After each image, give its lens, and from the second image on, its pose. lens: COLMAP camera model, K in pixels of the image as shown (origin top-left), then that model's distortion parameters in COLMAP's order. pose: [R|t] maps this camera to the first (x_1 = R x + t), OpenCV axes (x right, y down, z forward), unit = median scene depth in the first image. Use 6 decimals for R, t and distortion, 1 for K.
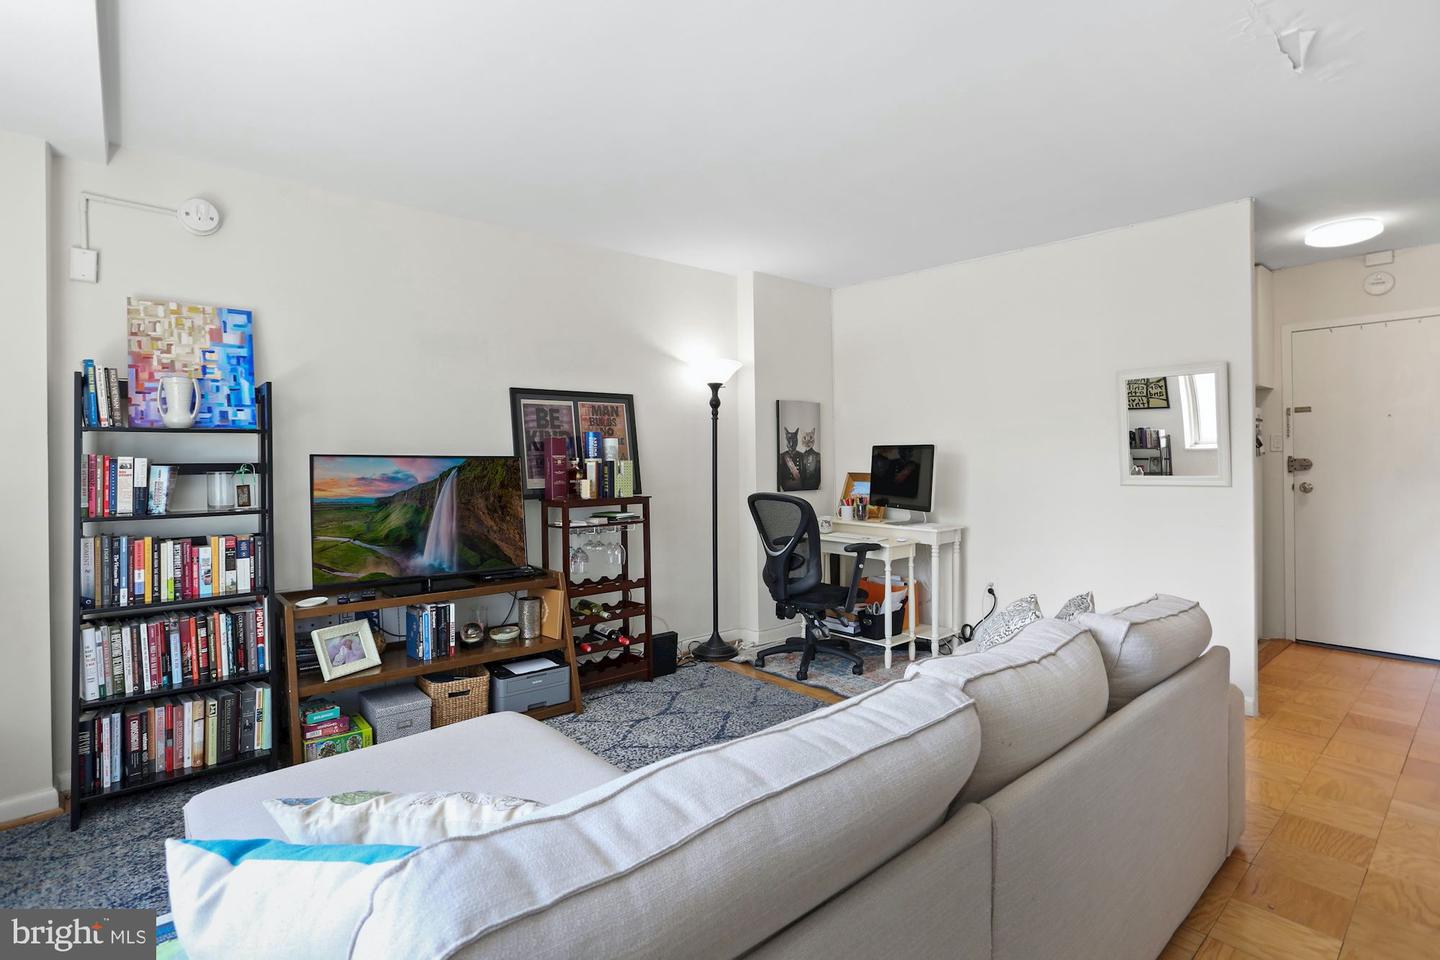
lens RADIAL K [[689.5, 0, 720.0], [0, 689.5, 480.0], [0, 0, 1]] dist [-0.058453, 0.037737]
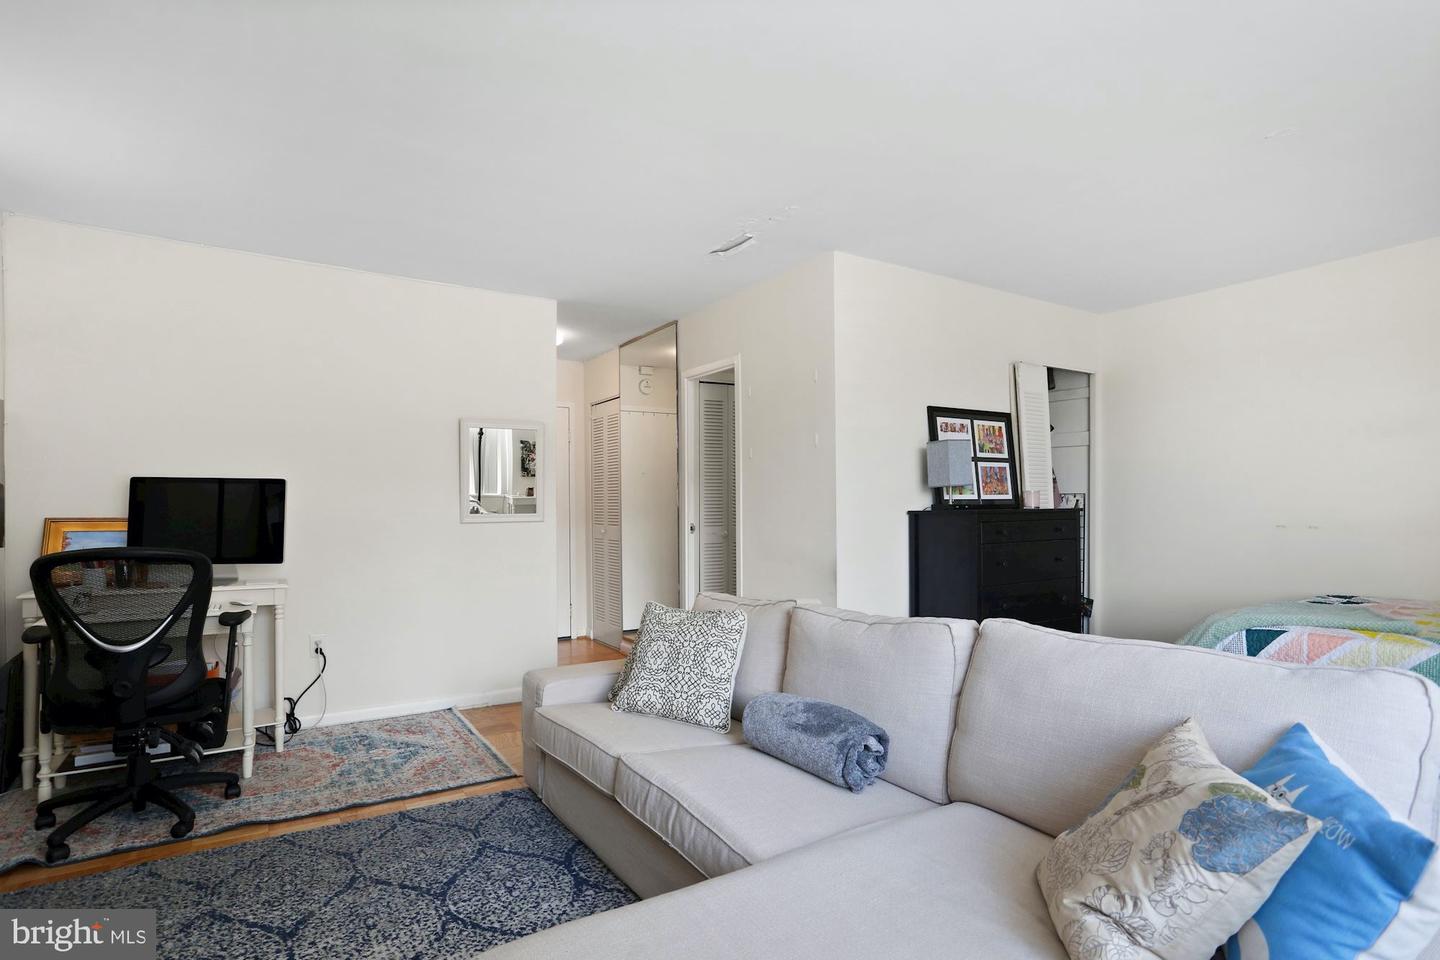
lens RADIAL K [[689.5, 0, 720.0], [0, 689.5, 480.0], [0, 0, 1]] dist [-0.058453, 0.037737]
pose [[0.196606, 0.047731, 0.979320, -0.405502], [0.023720, 0.998290, -0.053418, 0.003069], [-0.980196, 0.033732, 0.195137, 0.355428]]
